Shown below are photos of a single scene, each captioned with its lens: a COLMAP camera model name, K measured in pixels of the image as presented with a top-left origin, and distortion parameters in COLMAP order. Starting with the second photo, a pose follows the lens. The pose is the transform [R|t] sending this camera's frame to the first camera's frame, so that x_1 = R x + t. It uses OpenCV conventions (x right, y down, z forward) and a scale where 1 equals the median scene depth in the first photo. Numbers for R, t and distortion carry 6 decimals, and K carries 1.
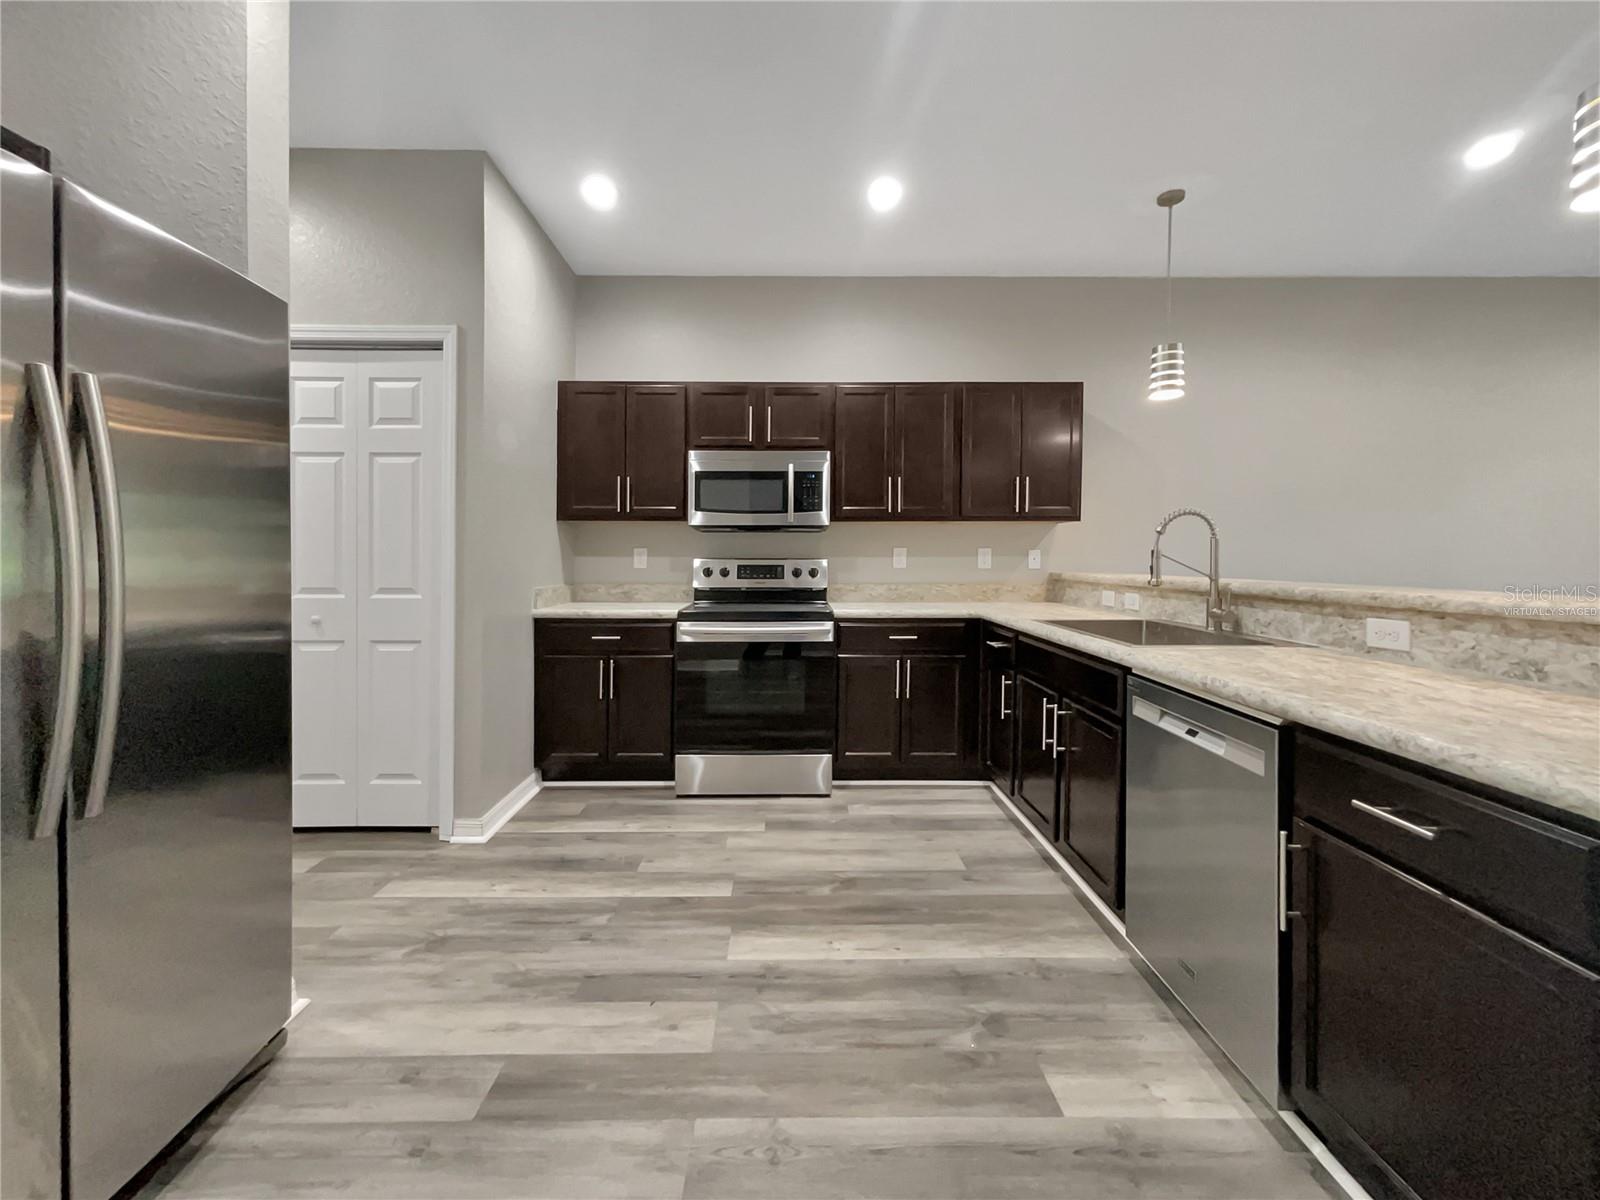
lens RADIAL K [[649.6, 0, 797.7], [0, 649.6, 574.8], [0, 0, 1]] dist [-0.001351, 0.000320]
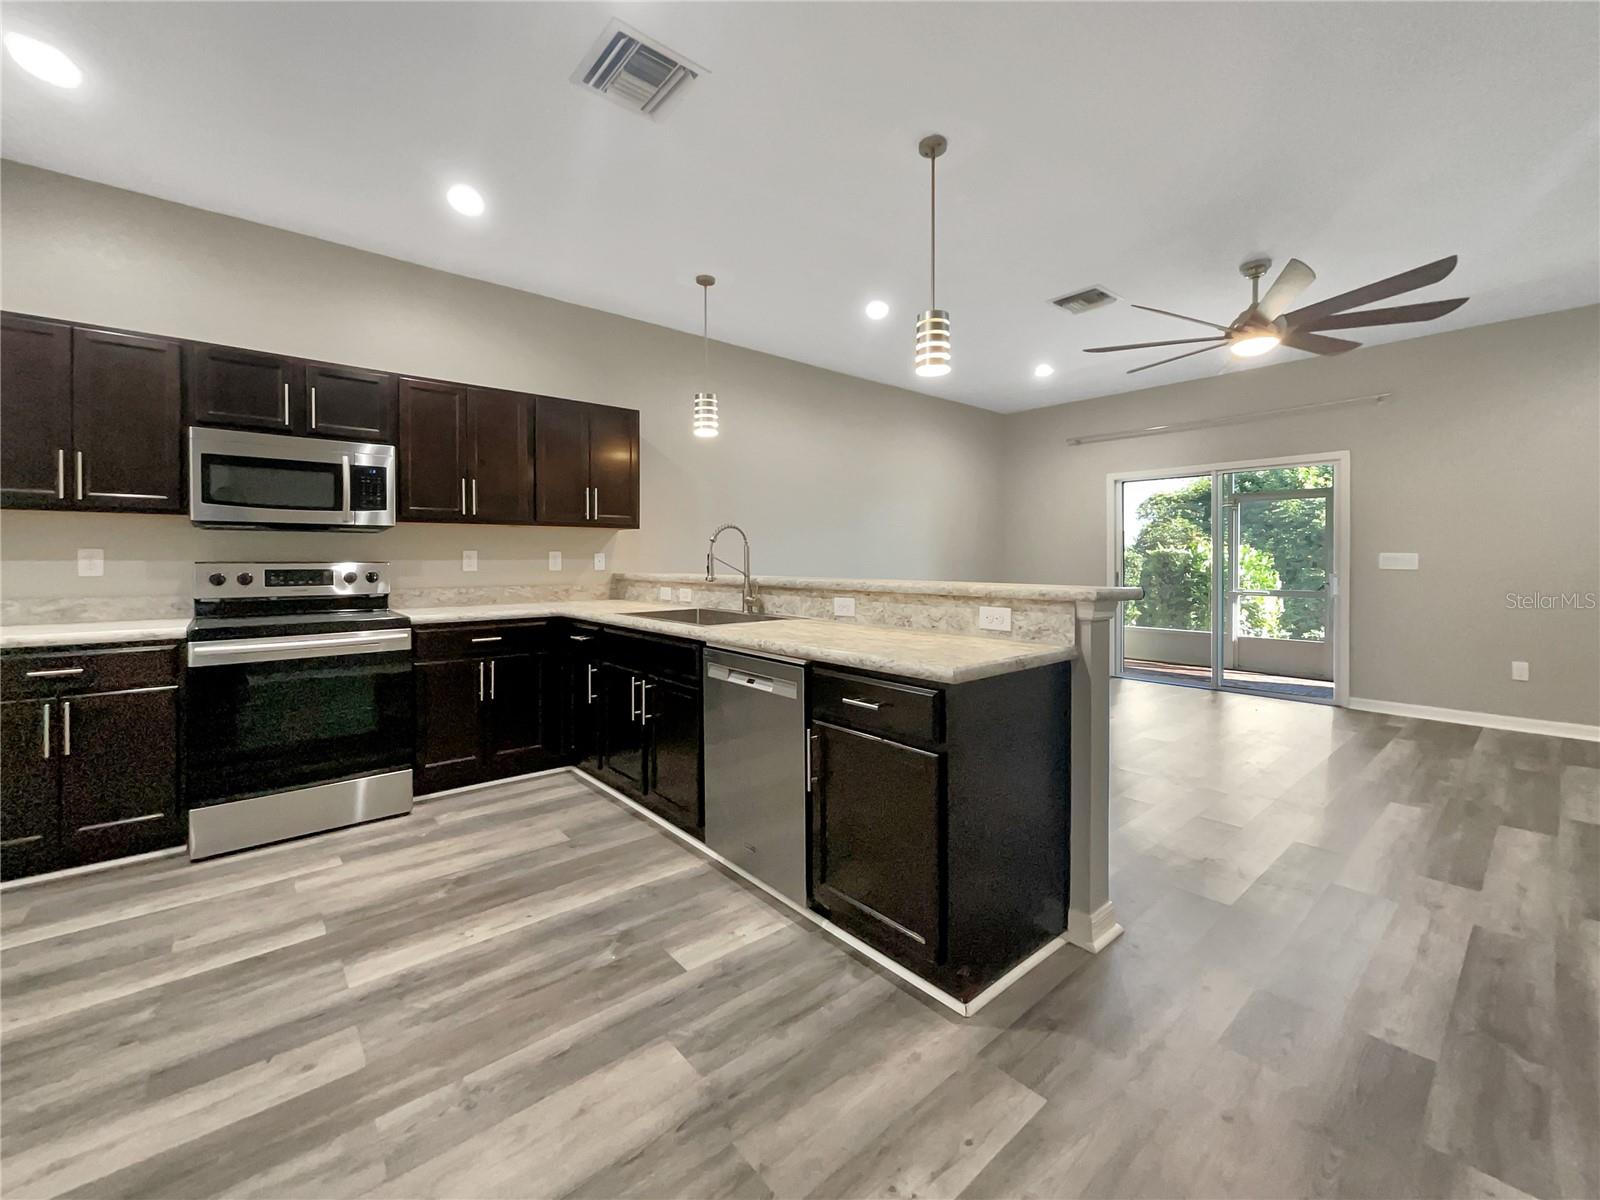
lens RADIAL K [[649.6, 0, 797.7], [0, 649.6, 574.8], [0, 0, 1]] dist [-0.001351, 0.000320]
pose [[0.759642, -0.017784, 0.650099, -0.168897], [0.020476, 0.999784, 0.003425, 0.003044], [-0.650019, 0.010710, 0.759842, -0.112735]]
